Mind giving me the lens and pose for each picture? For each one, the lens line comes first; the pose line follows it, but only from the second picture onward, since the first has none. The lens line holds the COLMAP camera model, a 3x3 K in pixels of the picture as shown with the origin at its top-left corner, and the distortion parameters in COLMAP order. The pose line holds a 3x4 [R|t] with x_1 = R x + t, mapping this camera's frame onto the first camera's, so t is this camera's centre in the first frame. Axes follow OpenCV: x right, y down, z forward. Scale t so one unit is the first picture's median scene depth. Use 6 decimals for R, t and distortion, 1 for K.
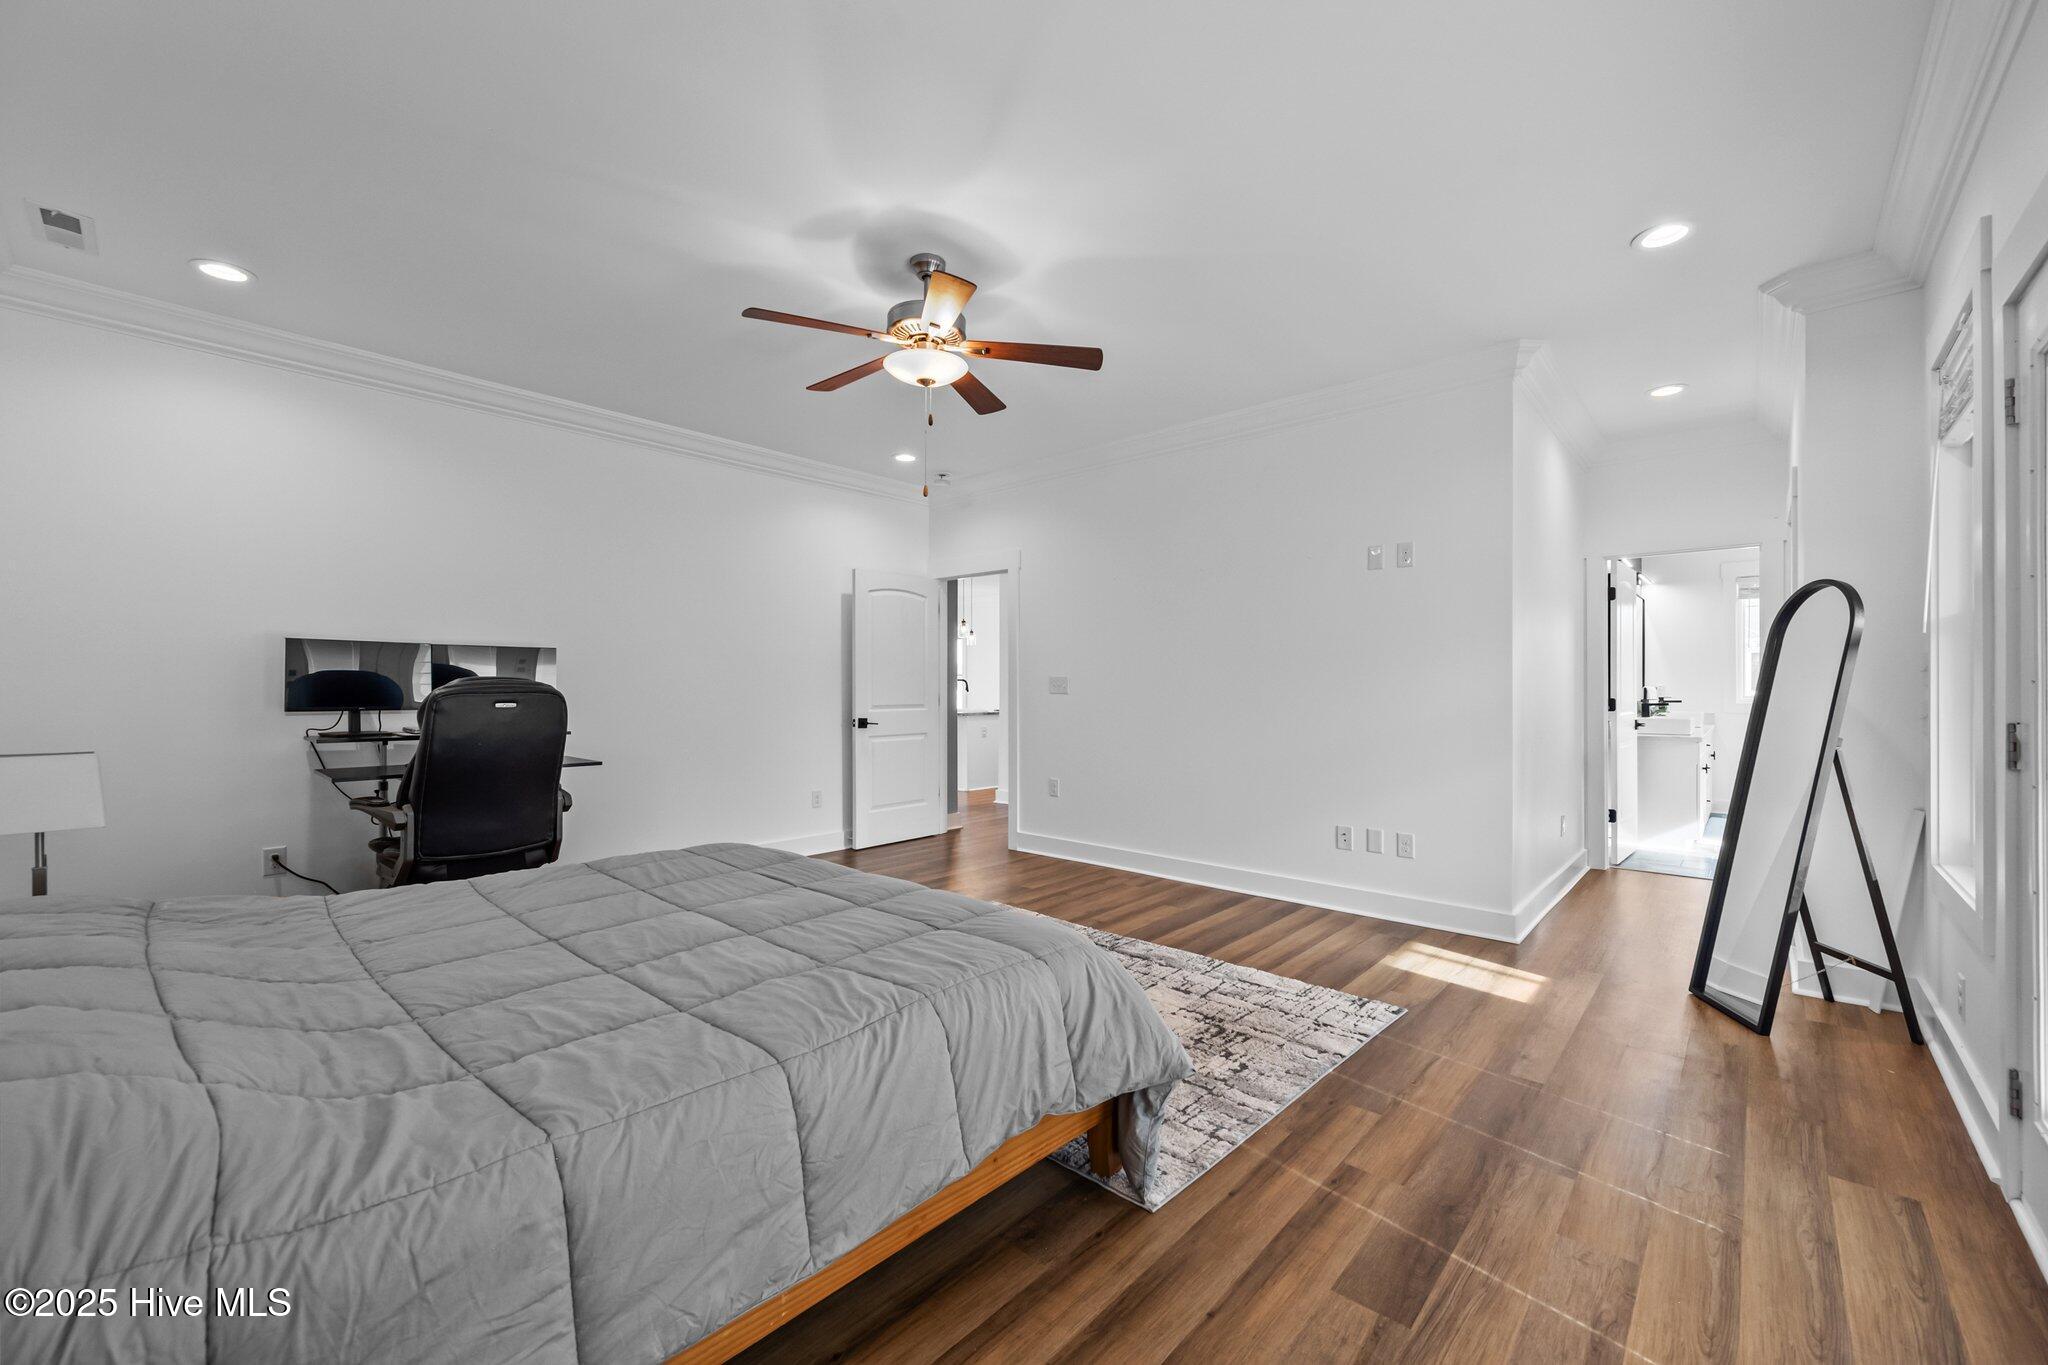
lens RADIAL K [[809.7, 0, 1030.0], [0, 809.7, 690.2], [0, 0, 1]] dist [-0.000545, 0.000441]
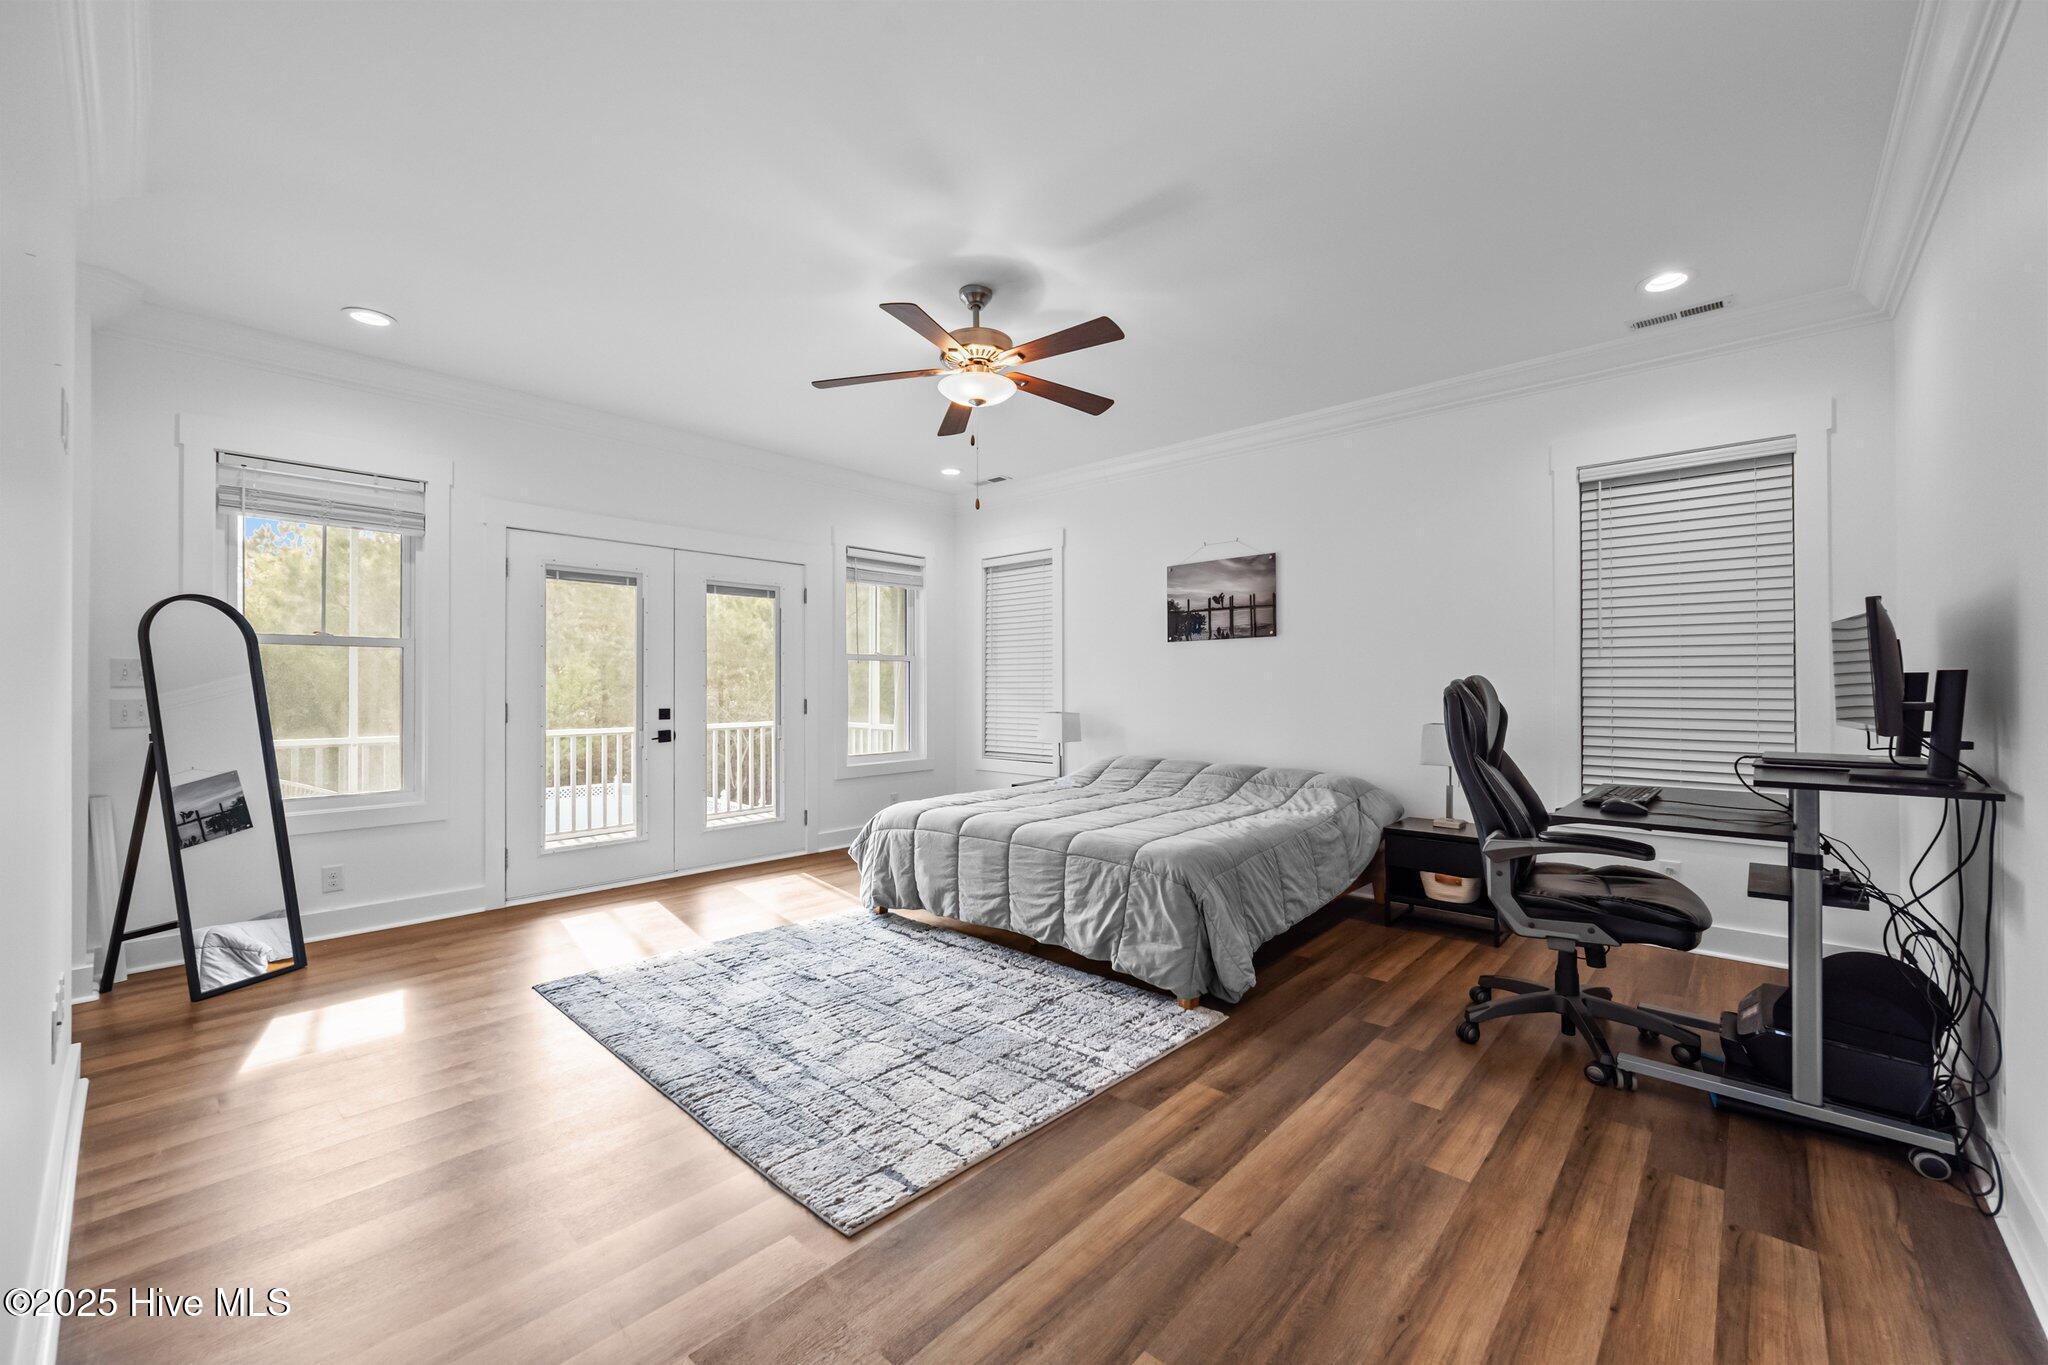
lens RADIAL K [[809.7, 0, 1030.0], [0, 809.7, 690.2], [0, 0, 1]] dist [-0.000545, 0.000441]
pose [[-0.999968, 0.002898, 0.007480, -0.233048], [0.002962, 0.999960, 0.008489, -0.015646], [-0.007455, 0.008511, -0.999936, 2.261998]]
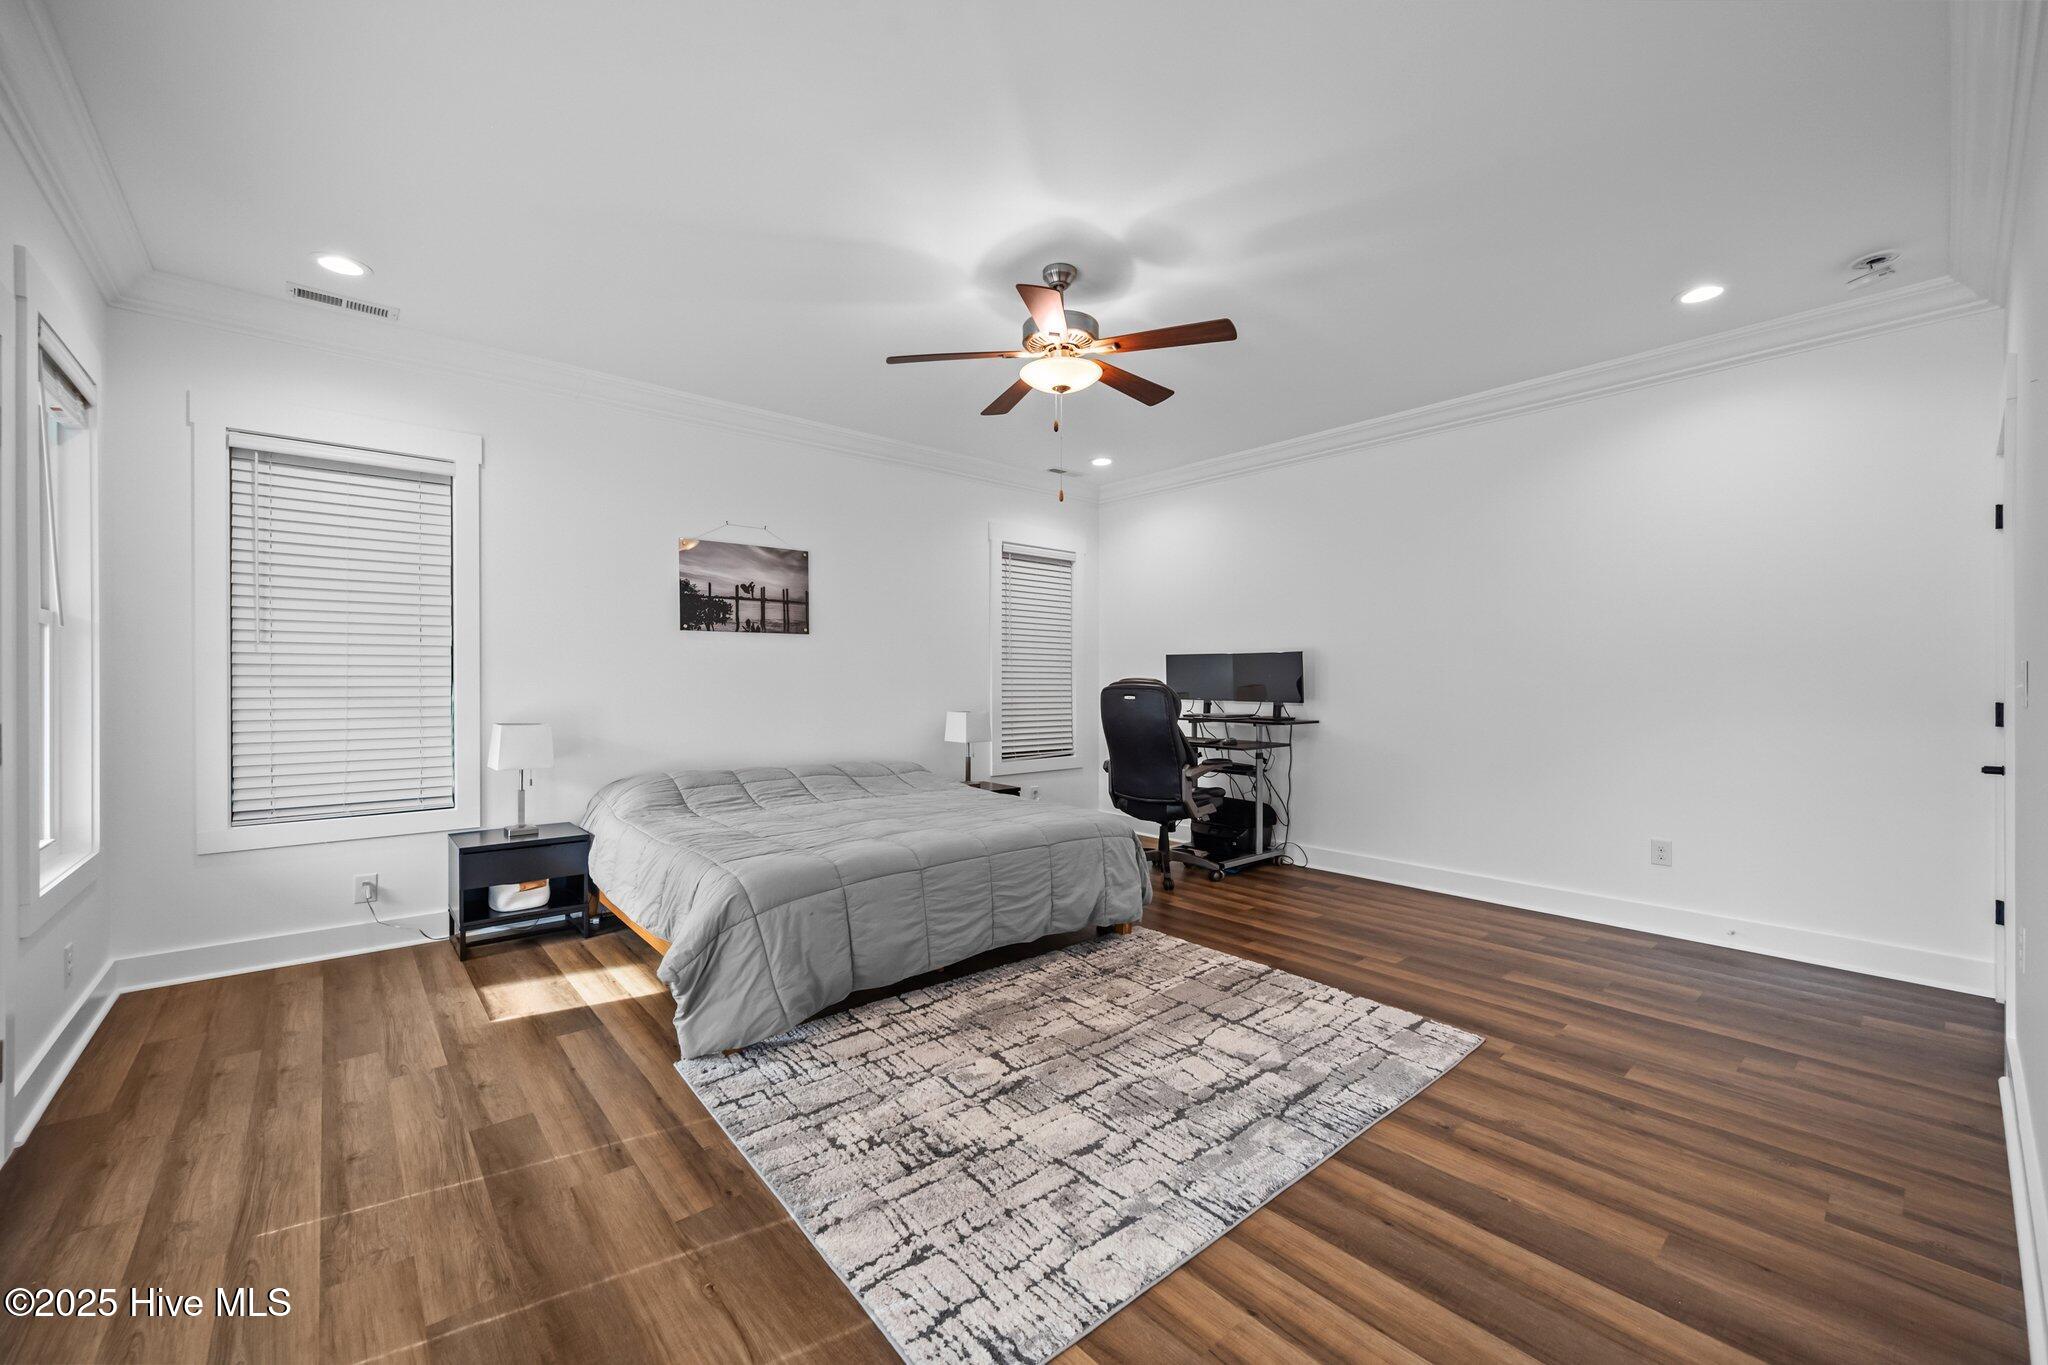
lens RADIAL K [[809.7, 0, 1030.0], [0, 809.7, 690.2], [0, 0, 1]] dist [-0.000545, 0.000441]
pose [[-0.121008, 0.010152, -0.992600, 0.969127], [-0.002077, 0.999943, 0.010481, -0.013101], [0.992649, 0.003330, -0.120980, 1.180180]]
